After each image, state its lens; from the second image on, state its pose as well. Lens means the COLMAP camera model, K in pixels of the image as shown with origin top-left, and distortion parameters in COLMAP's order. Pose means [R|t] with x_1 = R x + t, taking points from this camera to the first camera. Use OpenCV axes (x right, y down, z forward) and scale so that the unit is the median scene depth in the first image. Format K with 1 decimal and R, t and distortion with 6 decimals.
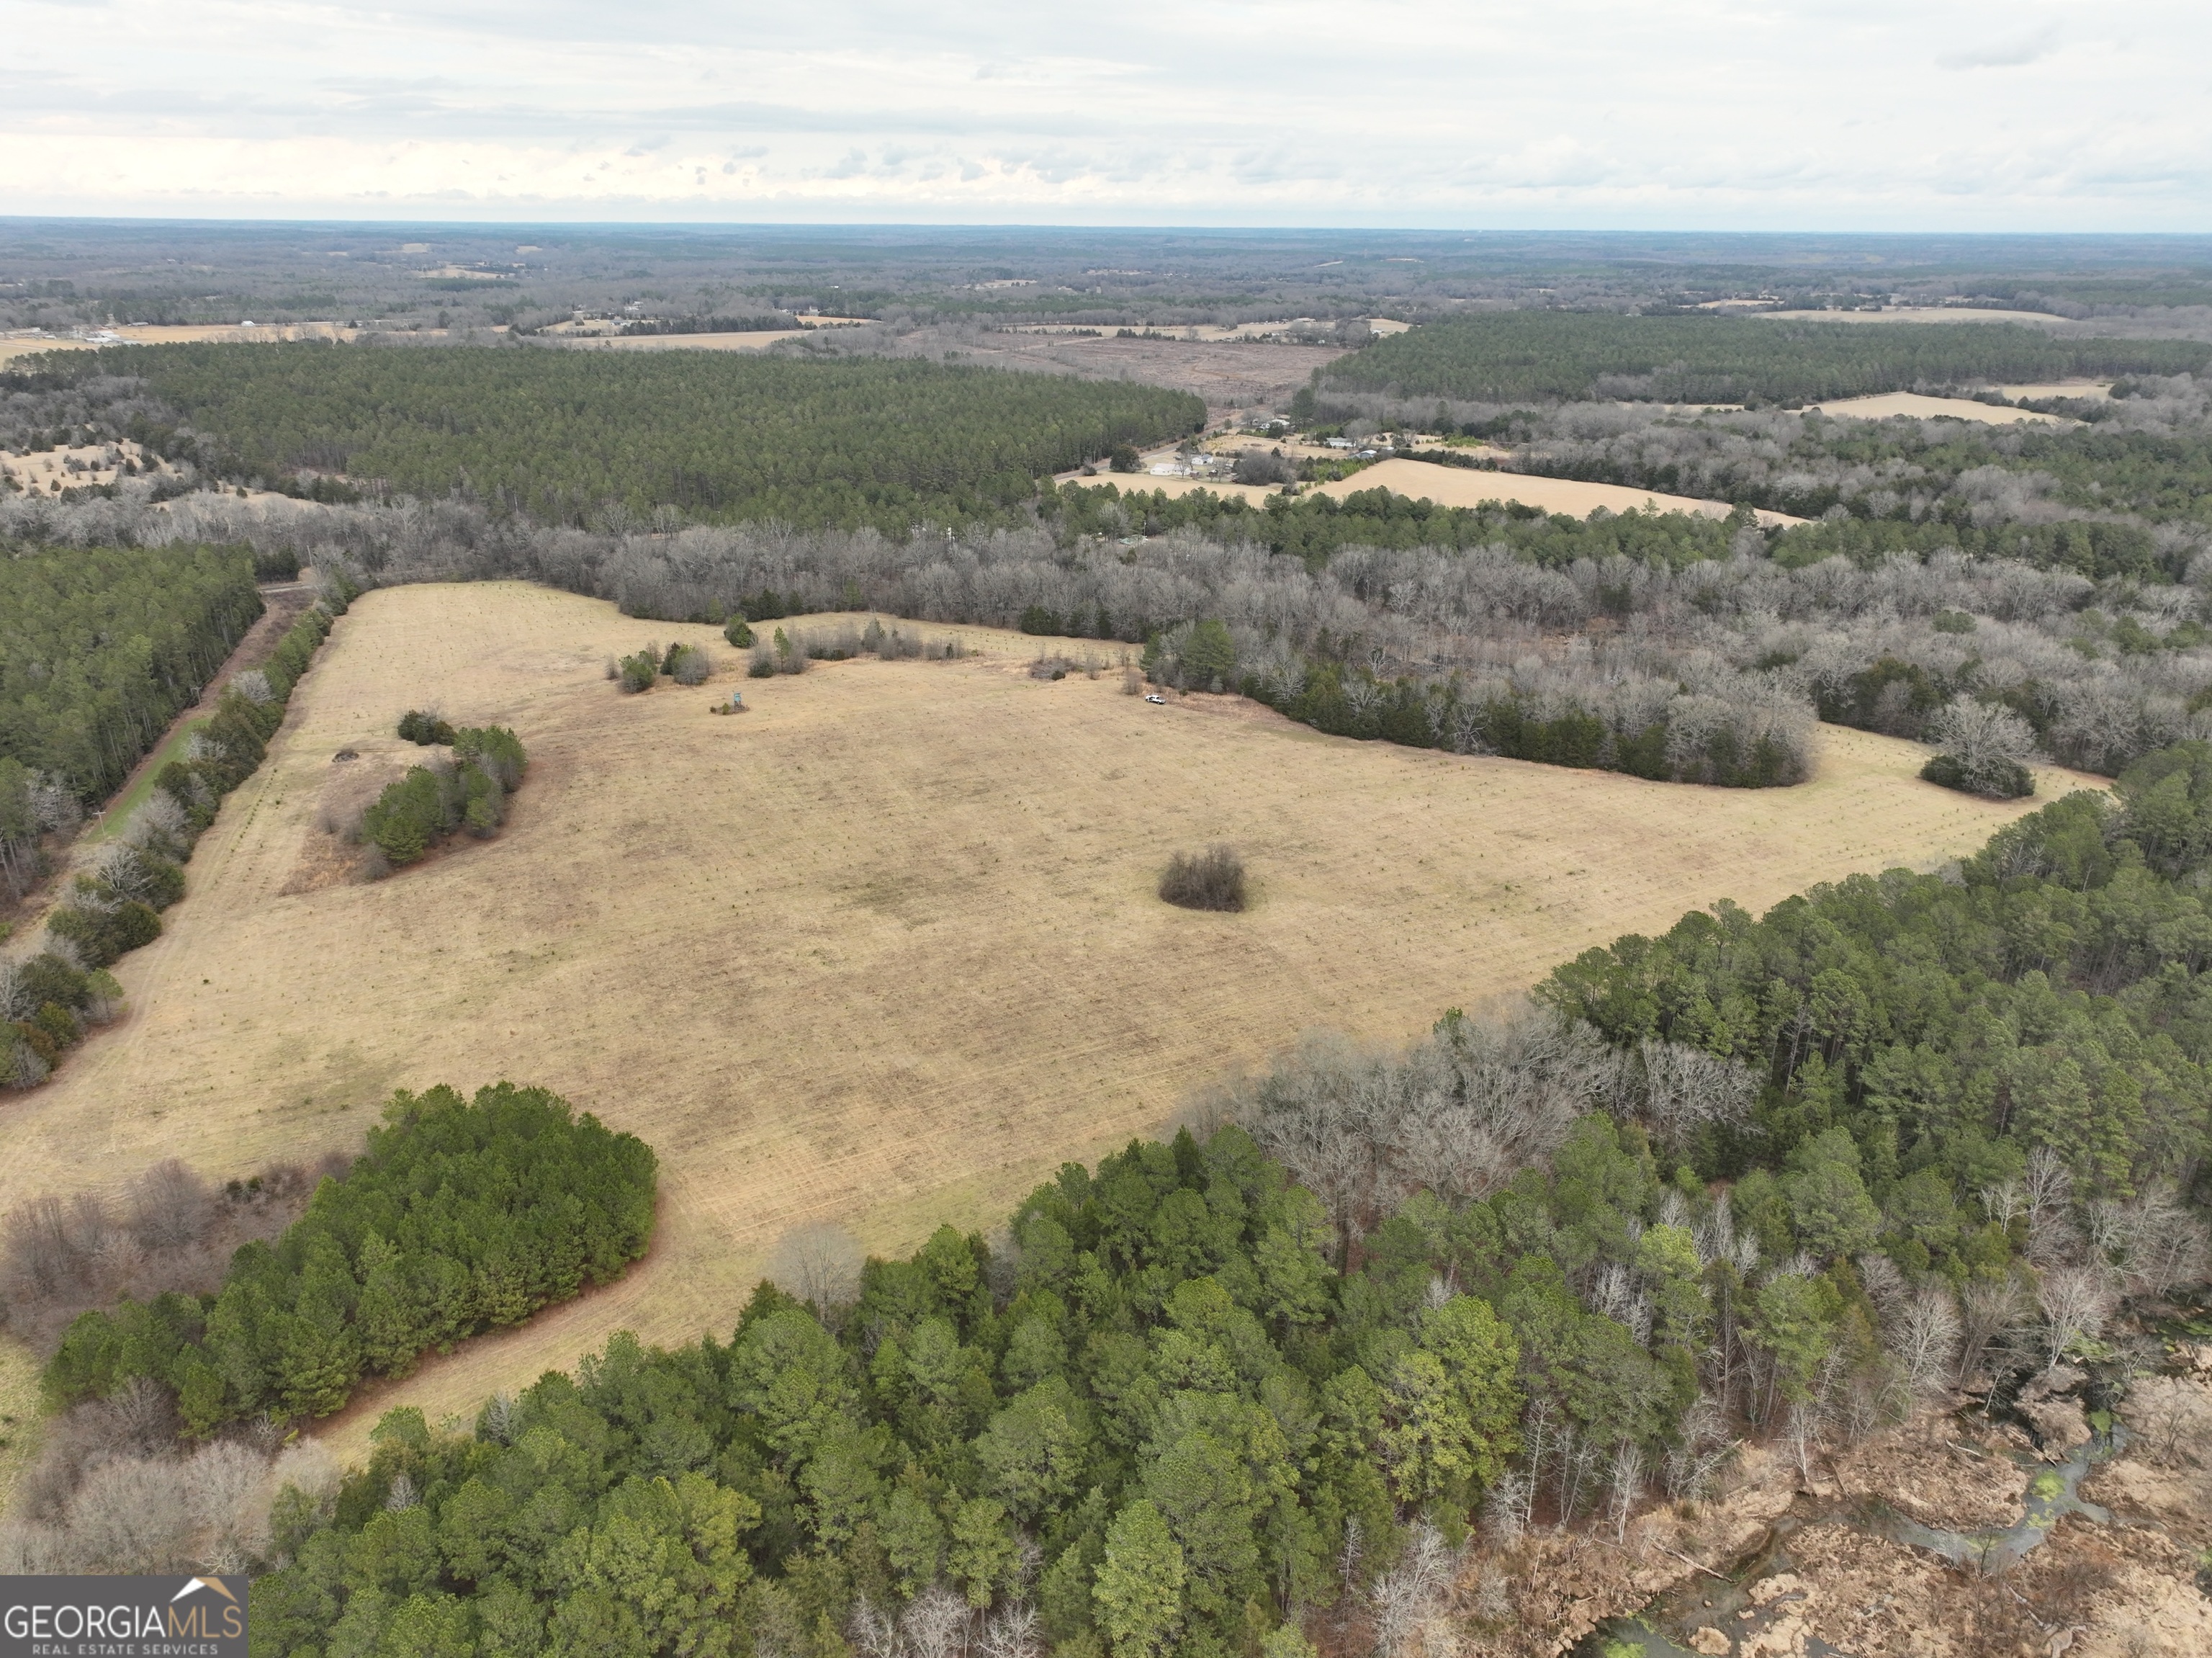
lens RADIAL K [[1553.5, 0, 1106.0], [0, 1553.5, 829.0], [0, 0, 1]] dist [0.006279, 0.011143]
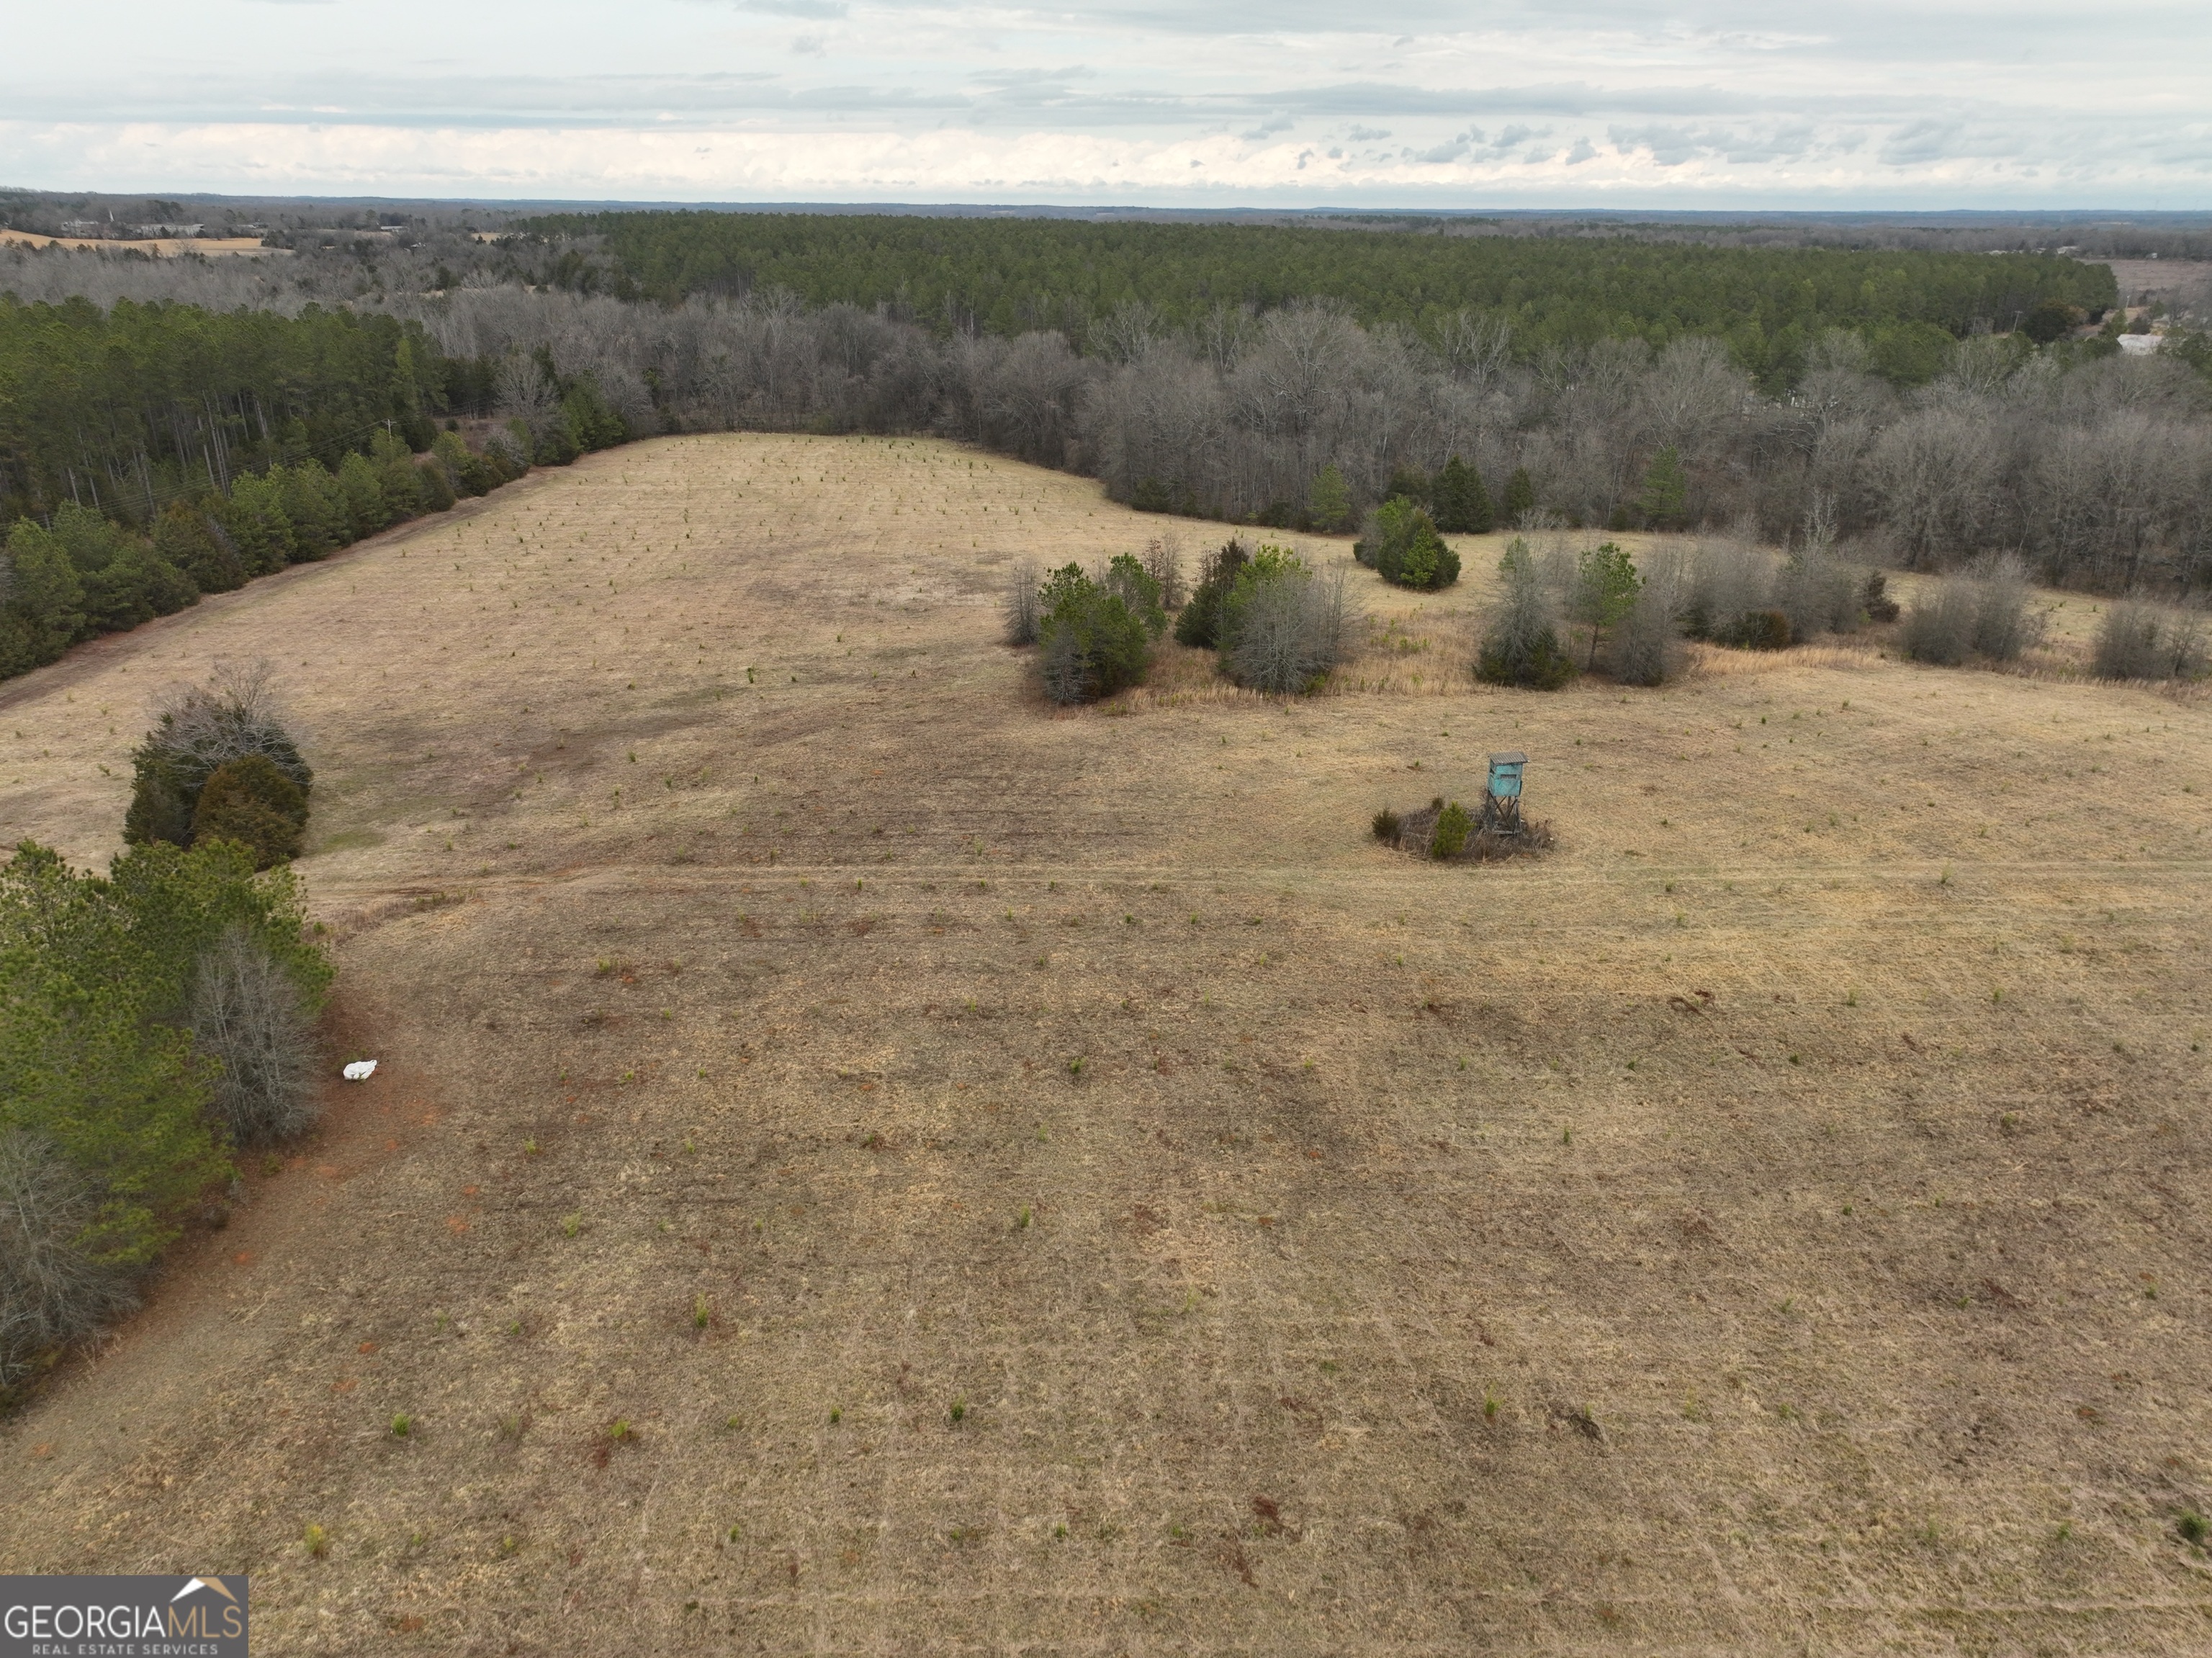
lens RADIAL K [[1553.5, 0, 1106.0], [0, 1553.5, 829.0], [0, 0, 1]] dist [0.006279, 0.011143]
pose [[0.943683, 0.123906, -0.306773, -0.227209], [-0.122447, 0.992183, 0.024076, -0.078103], [0.307358, 0.014843, 0.951478, 0.797068]]
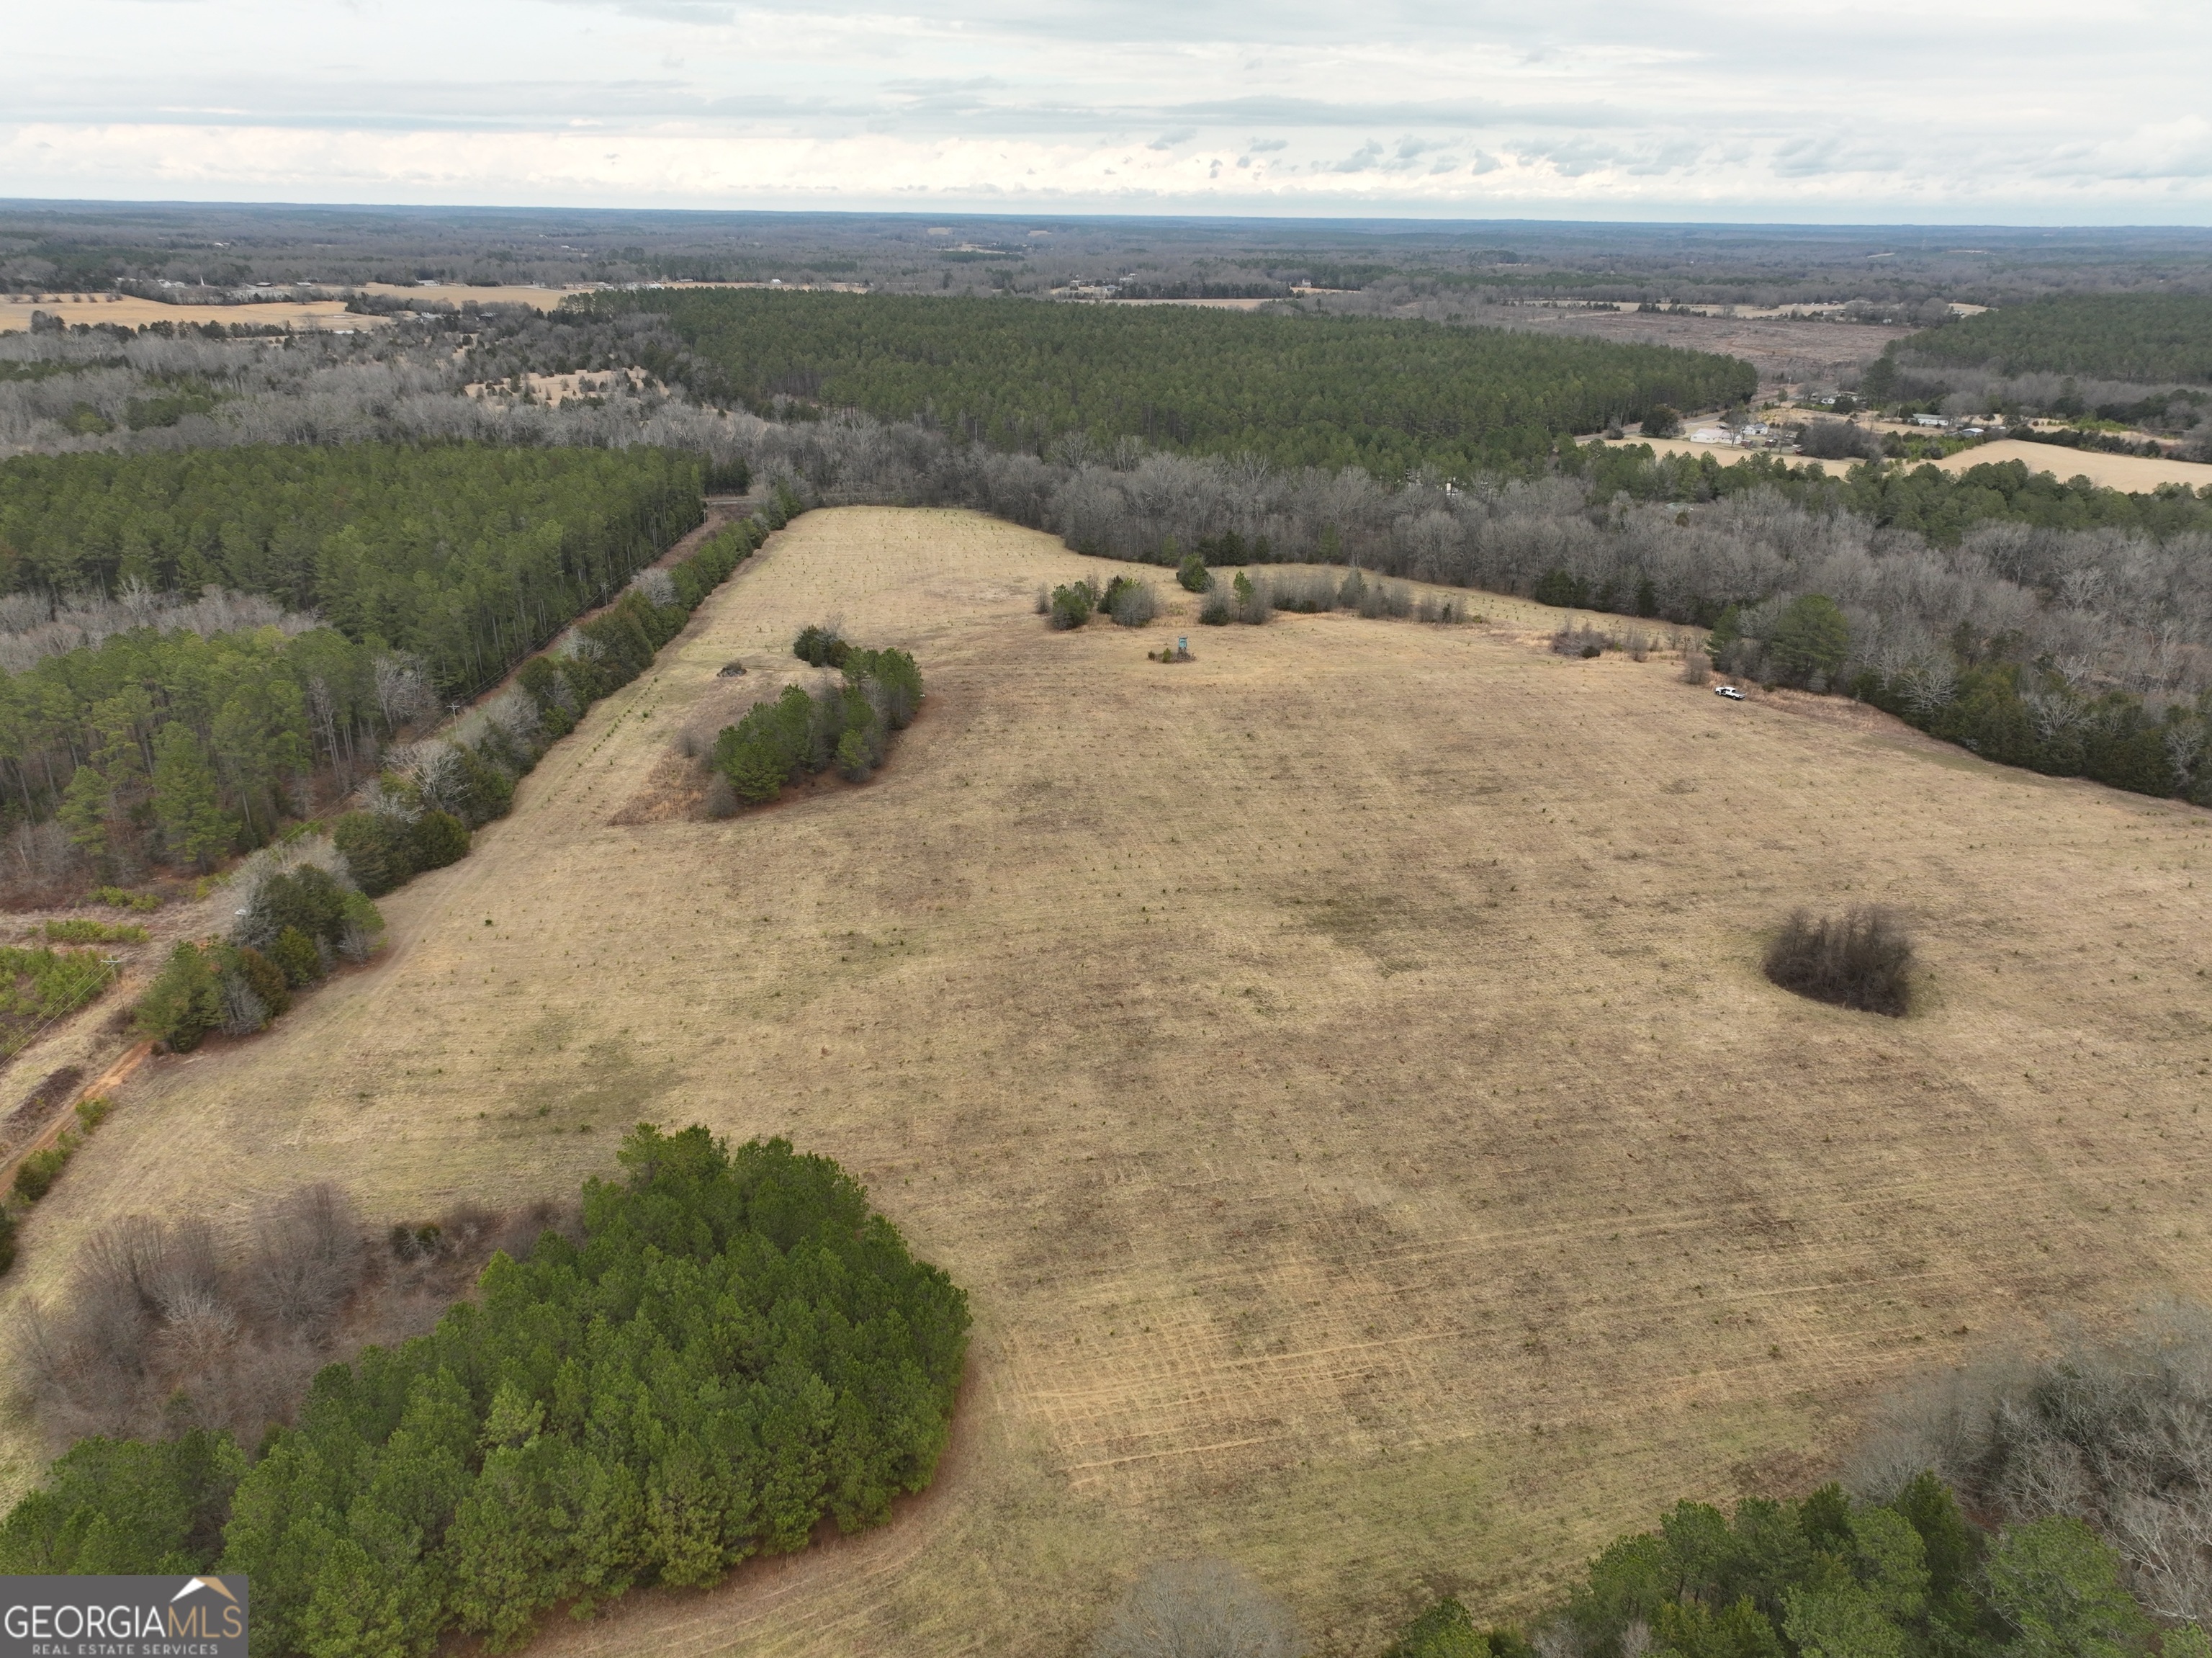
lens RADIAL K [[1553.5, 0, 1106.0], [0, 1553.5, 829.0], [0, 0, 1]] dist [0.006279, 0.011143]
pose [[0.956497, 0.112889, -0.269014, -0.048820], [-0.112226, 0.993522, 0.017896, 0.001087], [0.269292, 0.013072, 0.962970, 0.220264]]
